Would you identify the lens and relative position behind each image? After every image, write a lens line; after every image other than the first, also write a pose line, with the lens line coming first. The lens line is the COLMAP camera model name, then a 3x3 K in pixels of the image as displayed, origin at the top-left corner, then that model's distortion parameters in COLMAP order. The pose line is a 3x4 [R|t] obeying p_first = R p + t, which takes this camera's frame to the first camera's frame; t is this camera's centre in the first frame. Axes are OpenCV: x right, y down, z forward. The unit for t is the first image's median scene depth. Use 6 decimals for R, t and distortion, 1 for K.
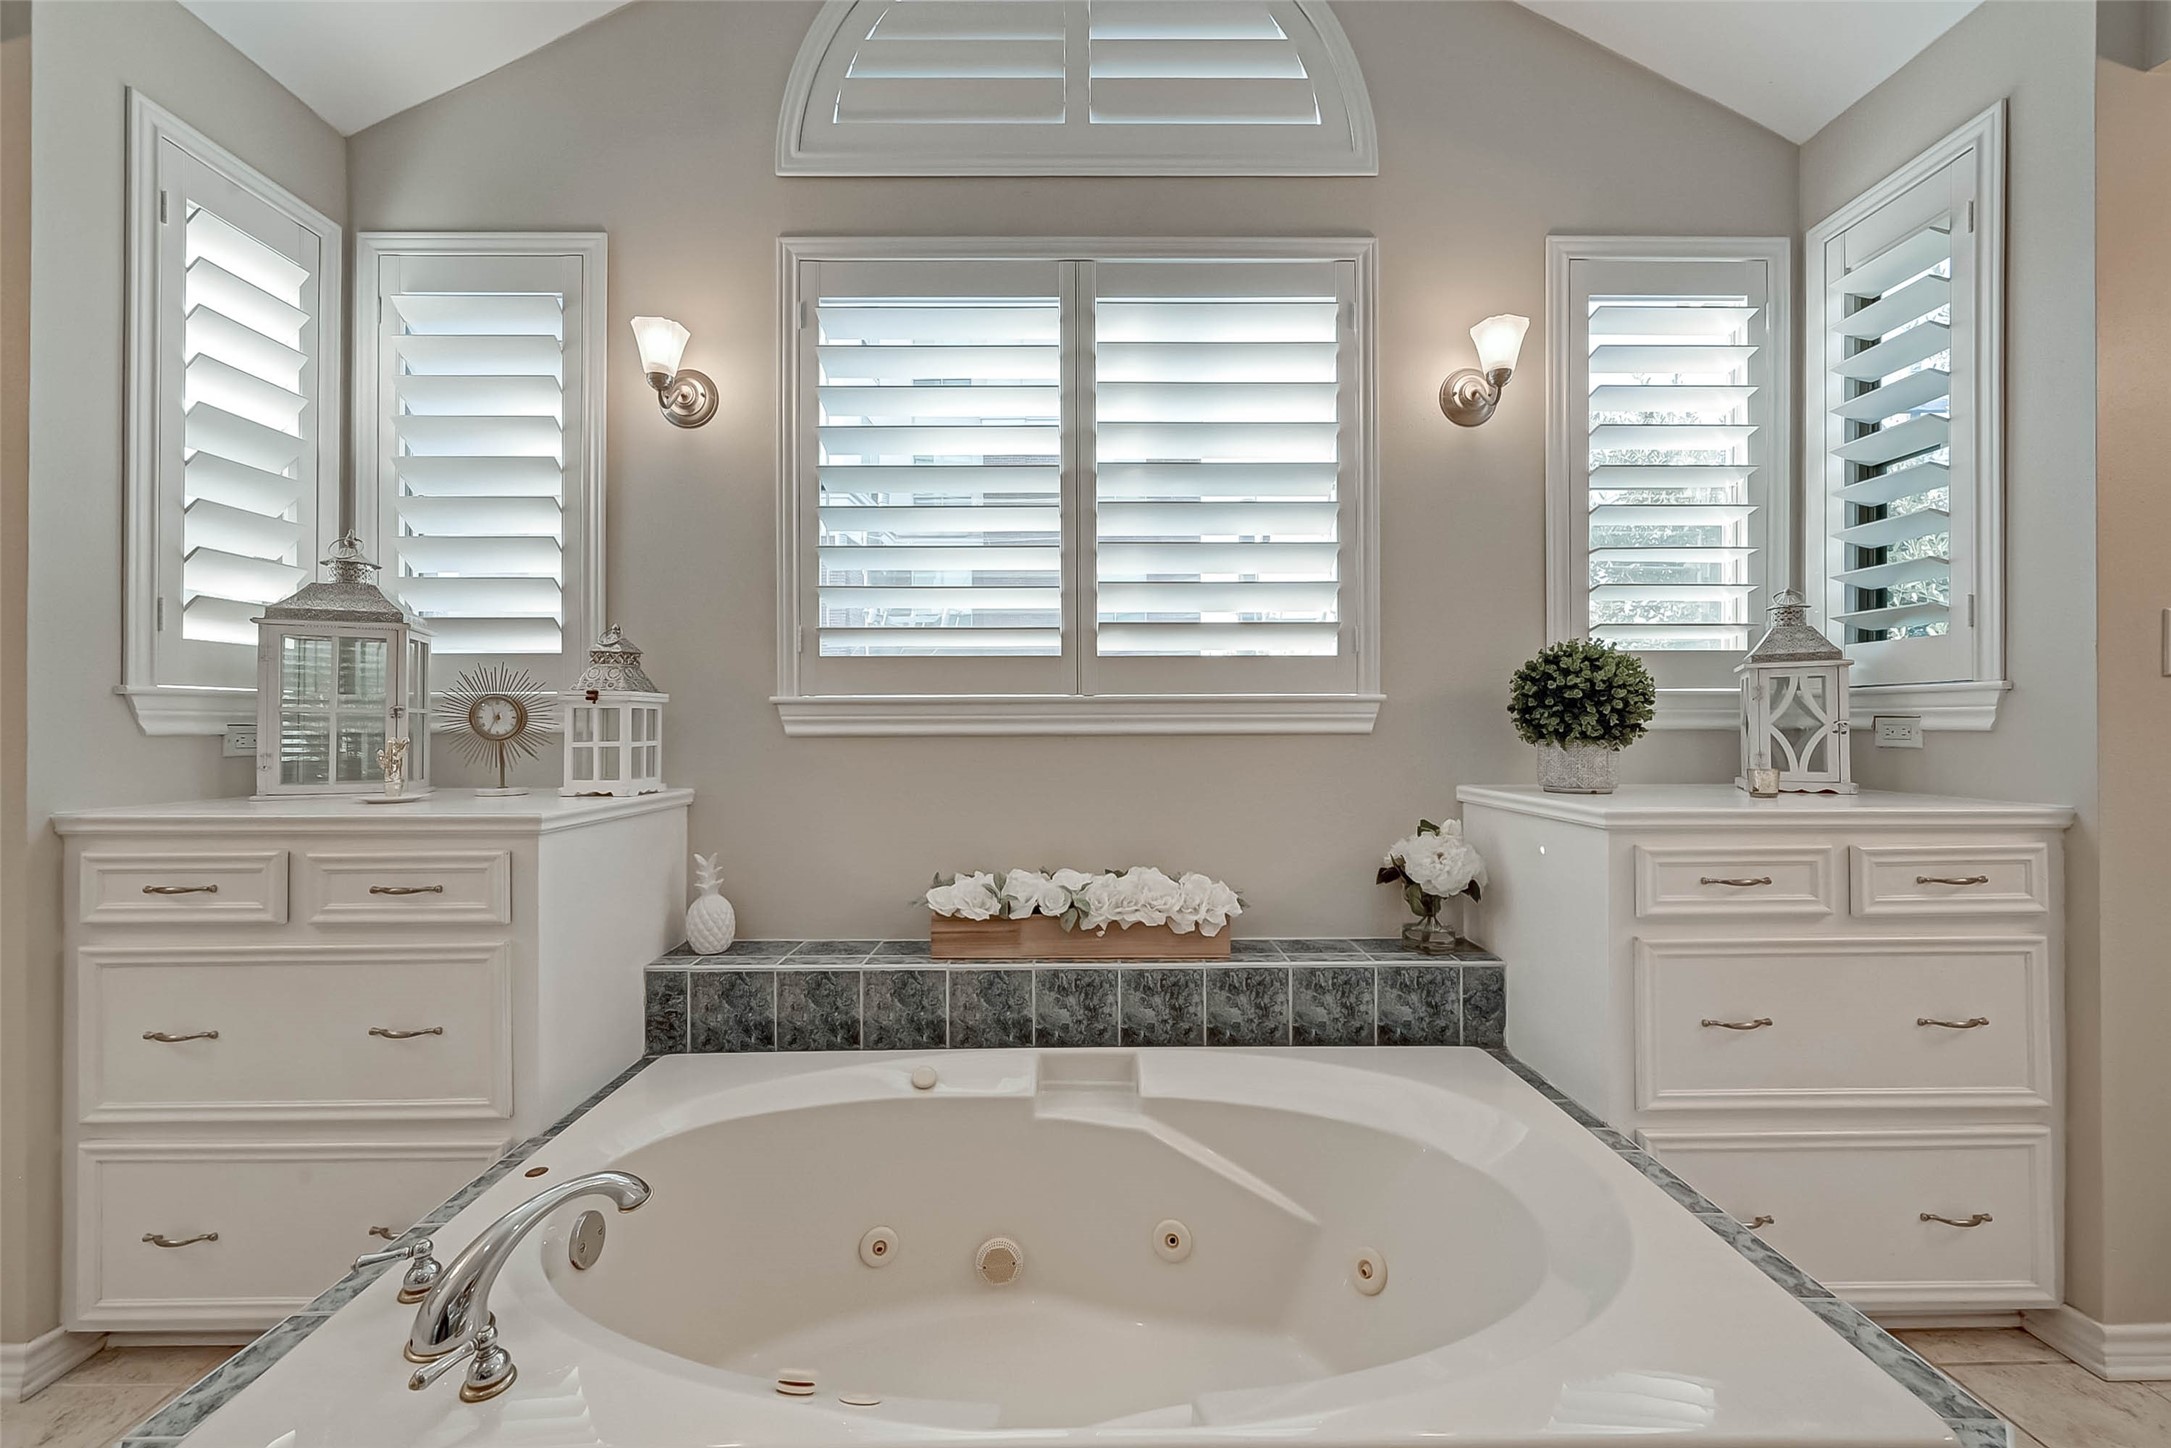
lens RADIAL K [[899.3, 0, 1060.0], [0, 899.3, 722.1], [0, 0, 1]] dist [0.000403, 0.000491]
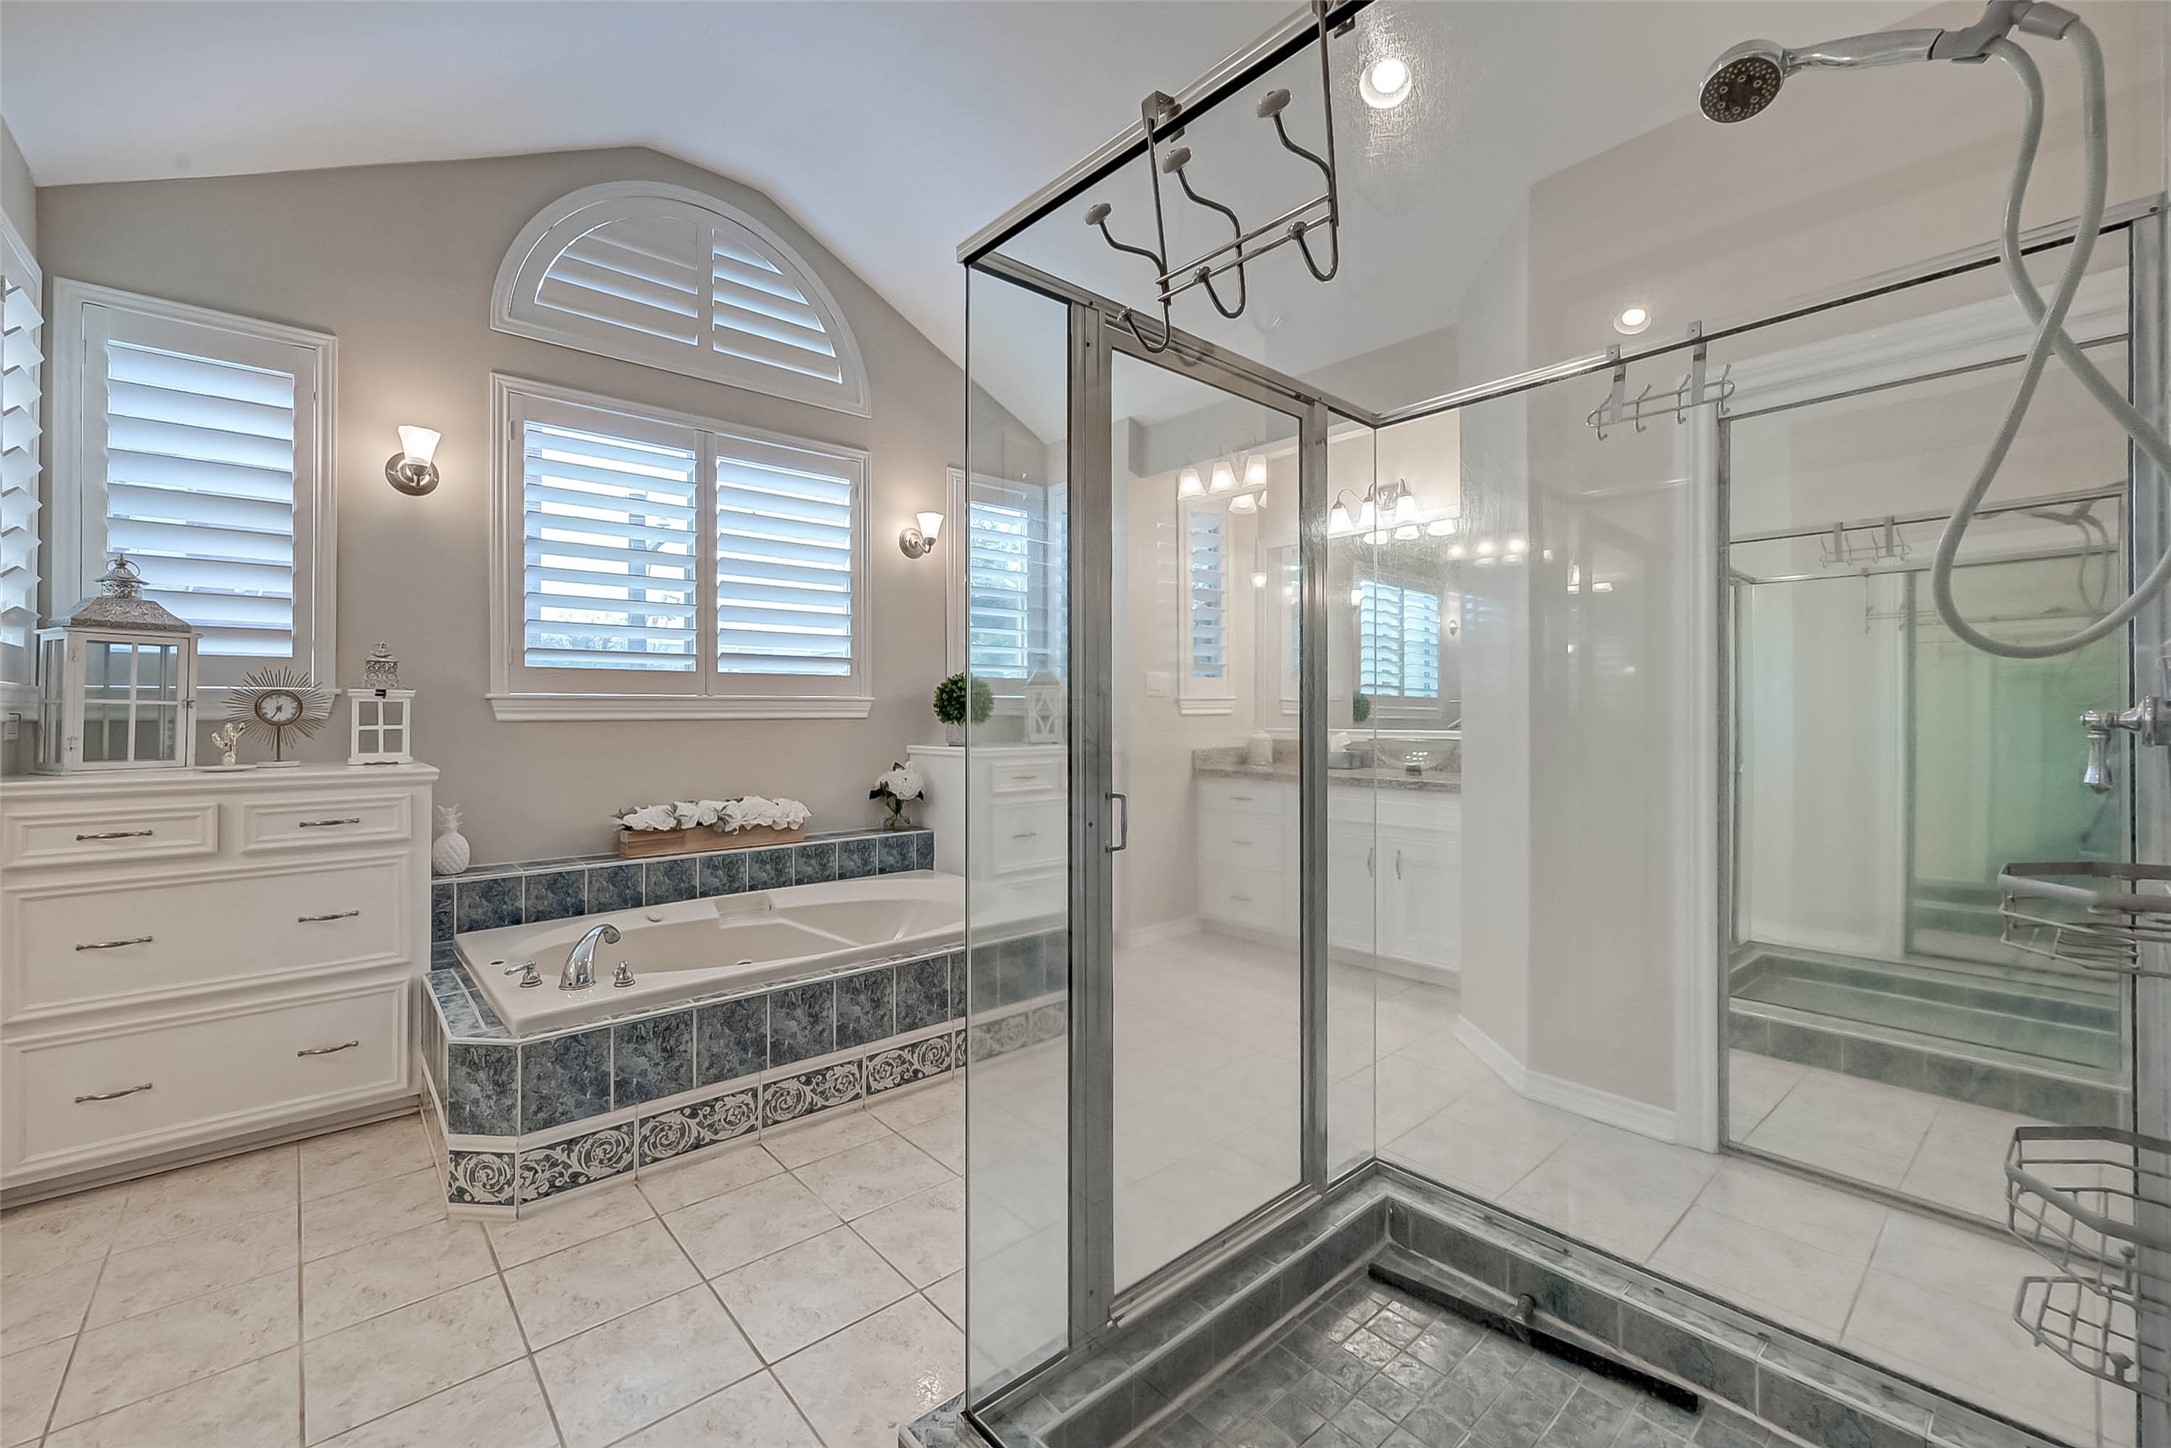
lens RADIAL K [[881.0, 0, 1090.8], [0, 881.0, 719.4], [0, 0, 1]] dist [-0.000296, -0.000003]
pose [[0.740928, -0.004448, 0.671569, -0.592745], [-0.000846, 0.999971, 0.007556, 0.000597], [-0.671584, -0.006166, 0.740903, -0.731832]]
